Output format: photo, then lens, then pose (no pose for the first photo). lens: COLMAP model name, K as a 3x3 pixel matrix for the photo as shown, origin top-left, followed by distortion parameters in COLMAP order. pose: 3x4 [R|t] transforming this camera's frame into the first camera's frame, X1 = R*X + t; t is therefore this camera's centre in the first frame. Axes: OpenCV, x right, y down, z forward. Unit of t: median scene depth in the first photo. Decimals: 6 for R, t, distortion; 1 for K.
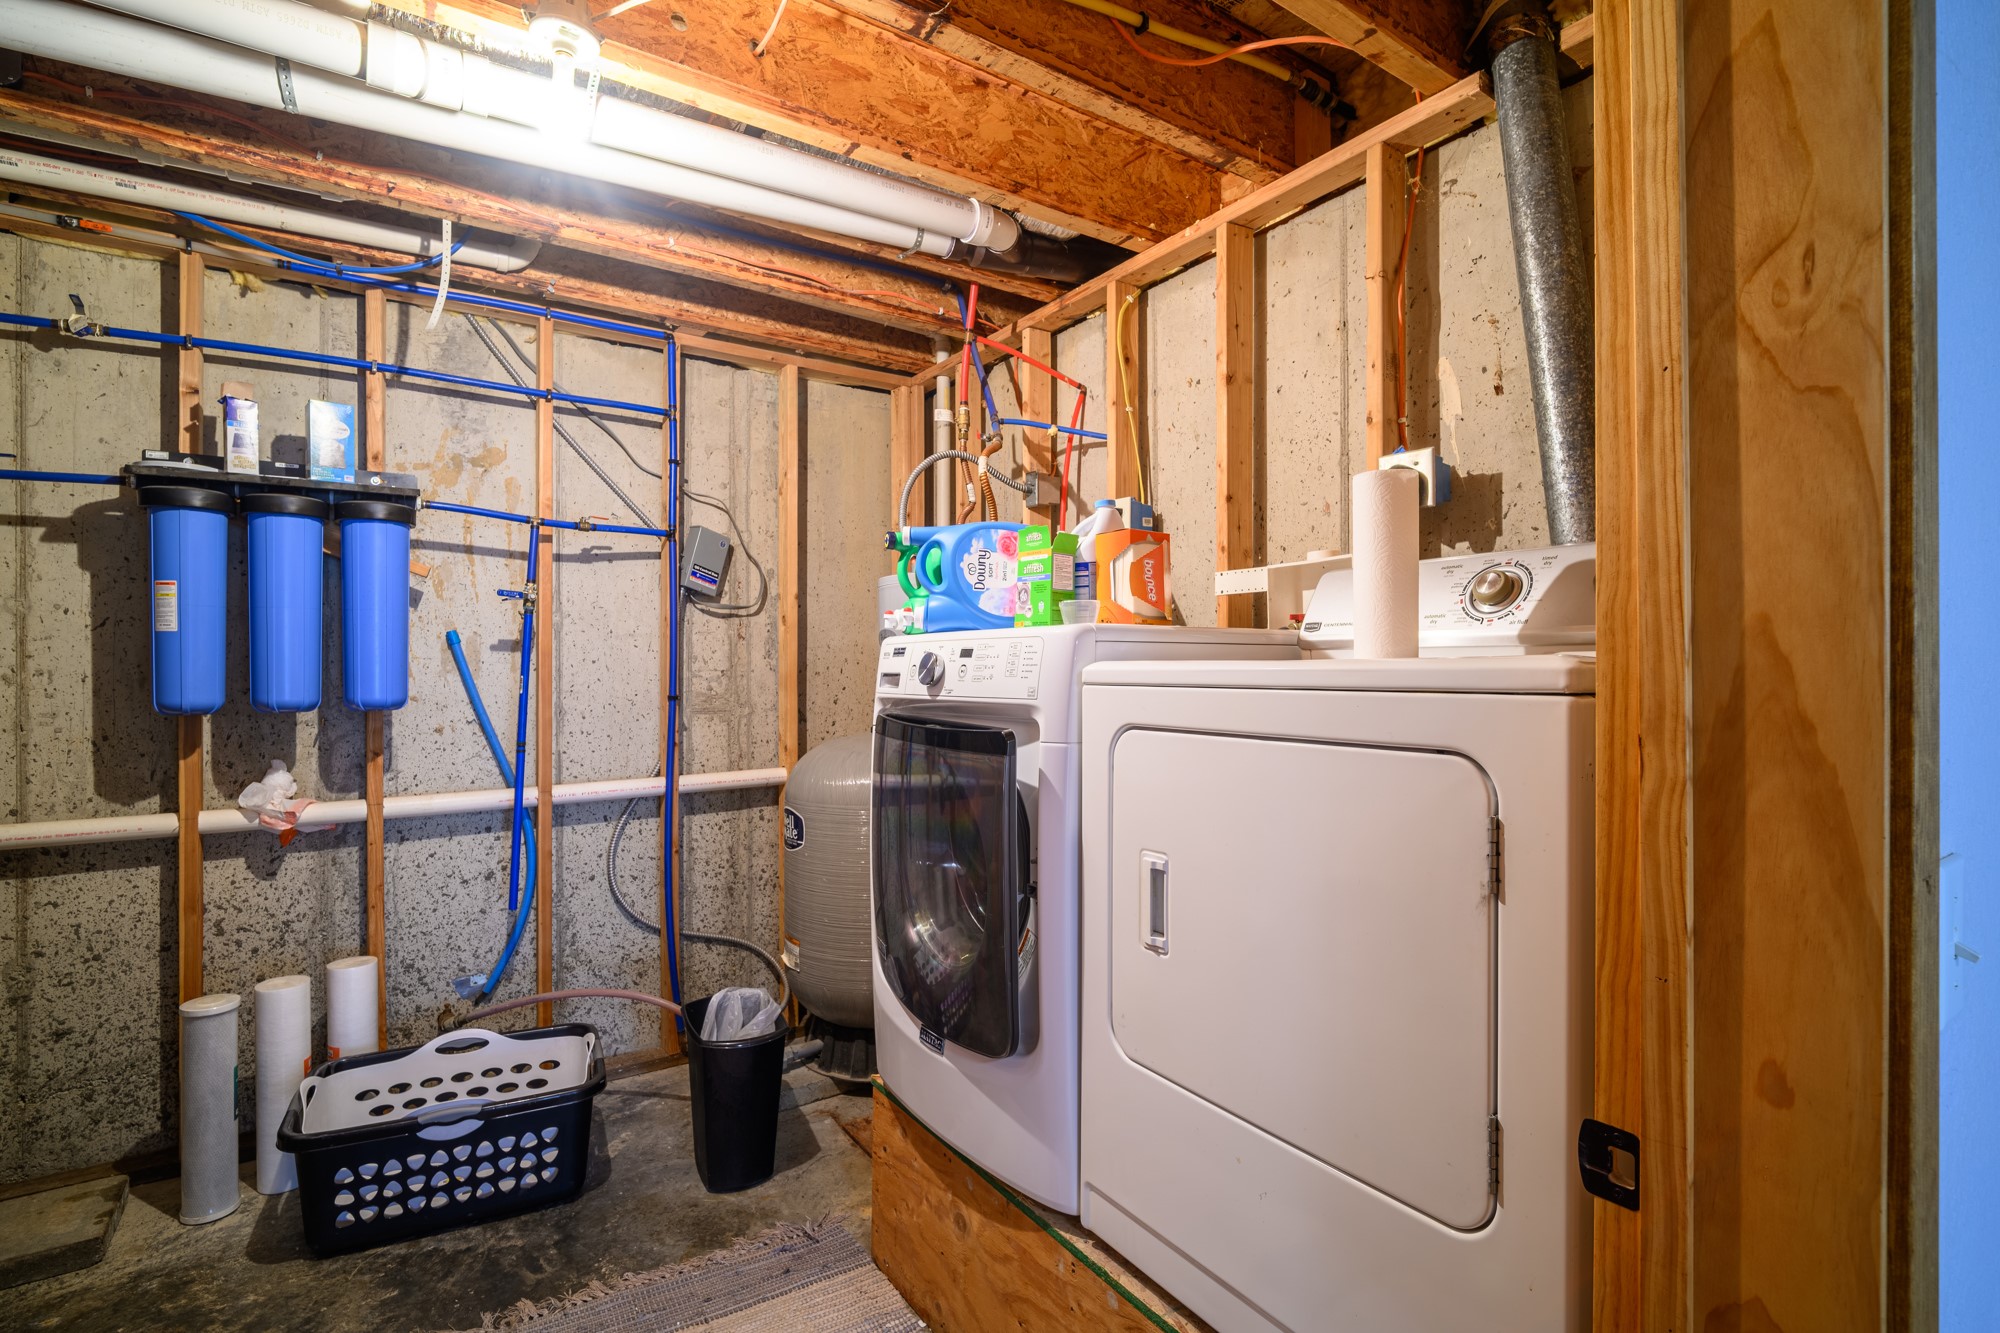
lens RADIAL K [[922.7, 0, 998.9], [0, 922.7, 667.6], [0, 0, 1]] dist [-0.020127, 0.000034]
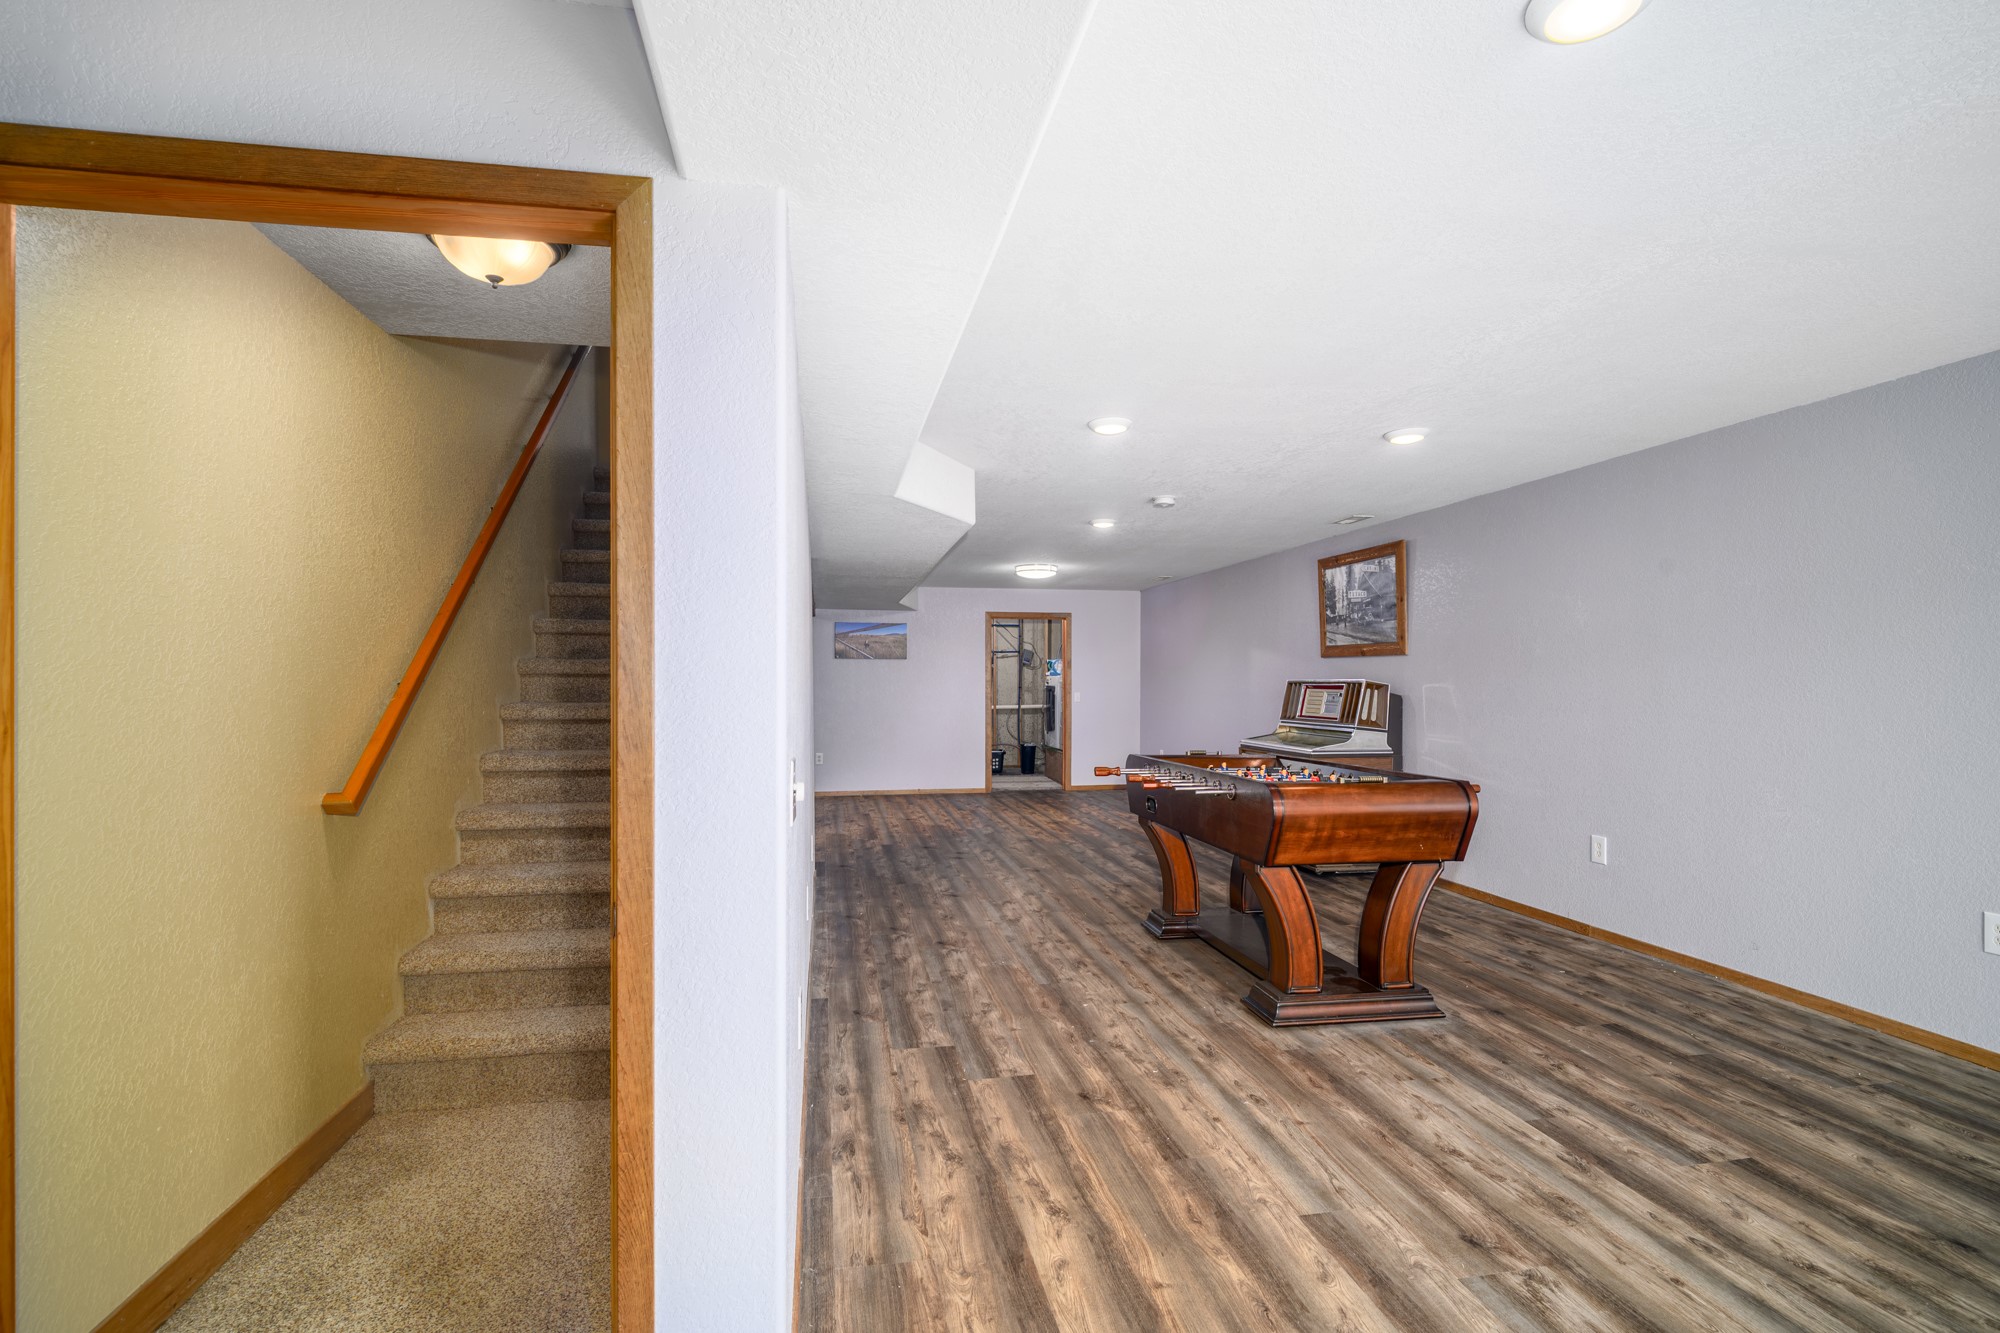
lens RADIAL K [[922.7, 0, 996.6], [0, 922.7, 675.1], [0, 0, 1]] dist [-0.020127, 0.000034]
pose [[0.921595, 0.003698, -0.388135, 1.283541], [-0.001700, 0.999983, 0.005492, -0.052248], [0.388149, -0.004402, 0.921586, -3.182531]]
